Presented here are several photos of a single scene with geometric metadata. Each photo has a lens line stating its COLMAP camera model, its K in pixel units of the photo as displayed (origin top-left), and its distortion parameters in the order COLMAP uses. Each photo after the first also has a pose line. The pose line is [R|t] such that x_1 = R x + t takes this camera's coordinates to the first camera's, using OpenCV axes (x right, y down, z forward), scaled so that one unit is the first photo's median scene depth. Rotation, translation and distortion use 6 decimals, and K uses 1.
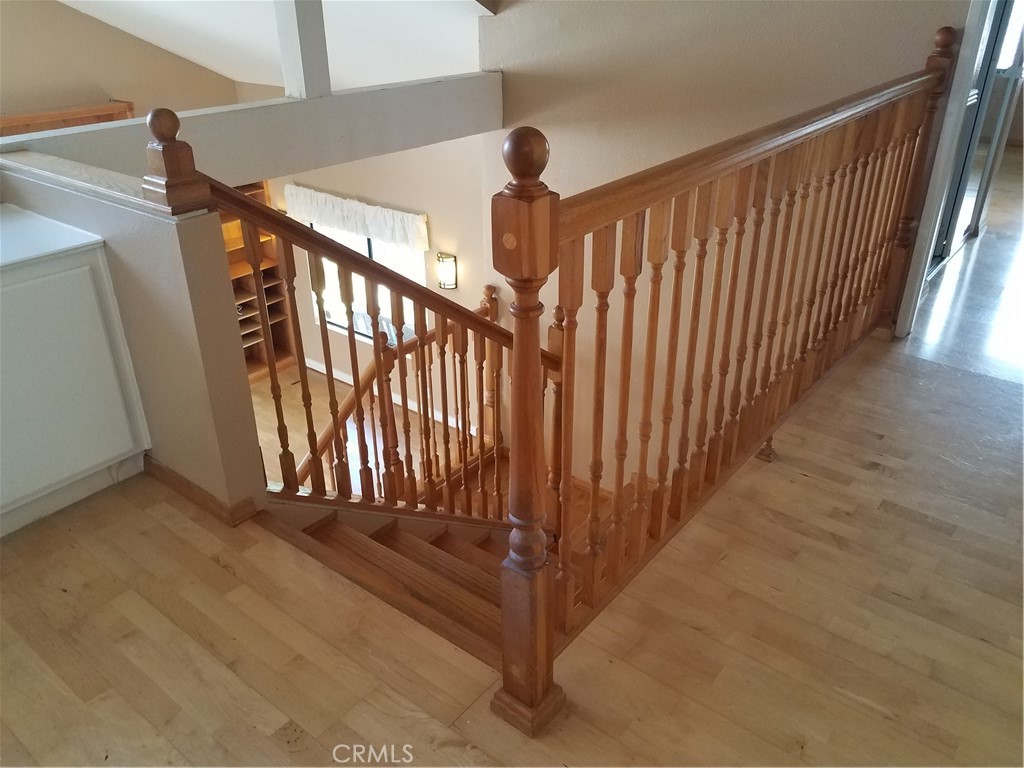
lens RADIAL K [[804.3, 0, 512.0], [0, 804.3, 384.0], [0, 0, 1]] dist [0.000001, 0.001033]
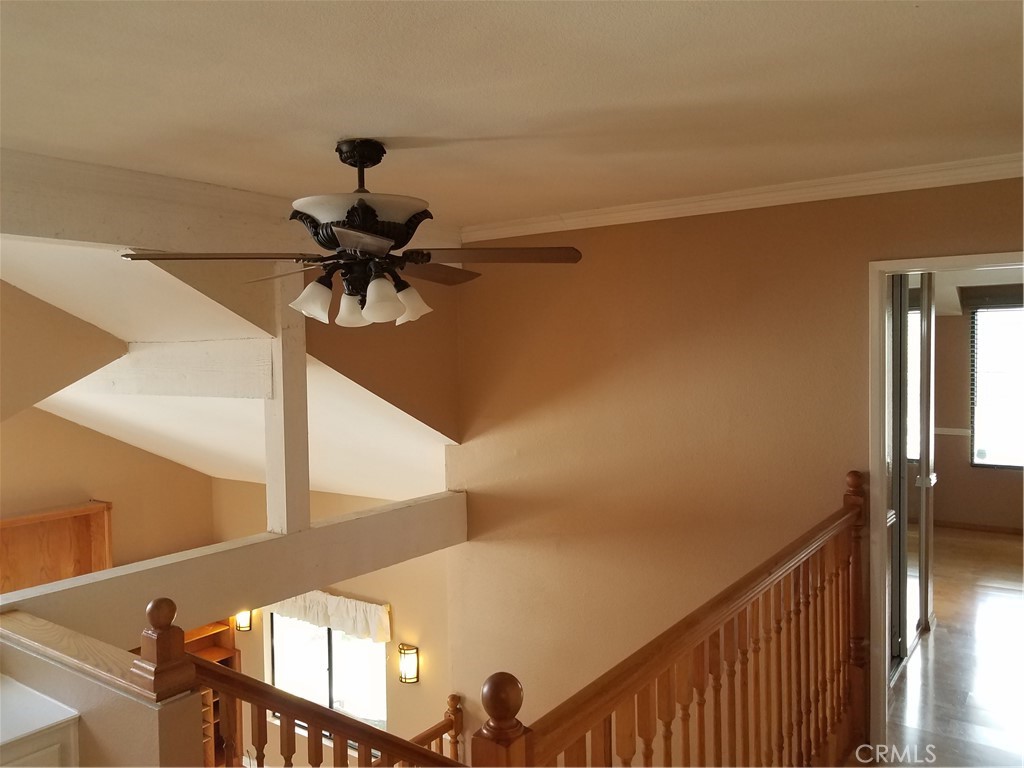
lens RADIAL K [[803.6, 0, 500.7], [0, 803.6, 370.2], [0, 0, 1]] dist [-0.001799, -0.003037]
pose [[0.999175, -0.010003, 0.039362, -0.009757], [0.026124, 0.900370, -0.434341, -0.083779], [-0.031096, 0.435011, 0.899888, -0.081031]]
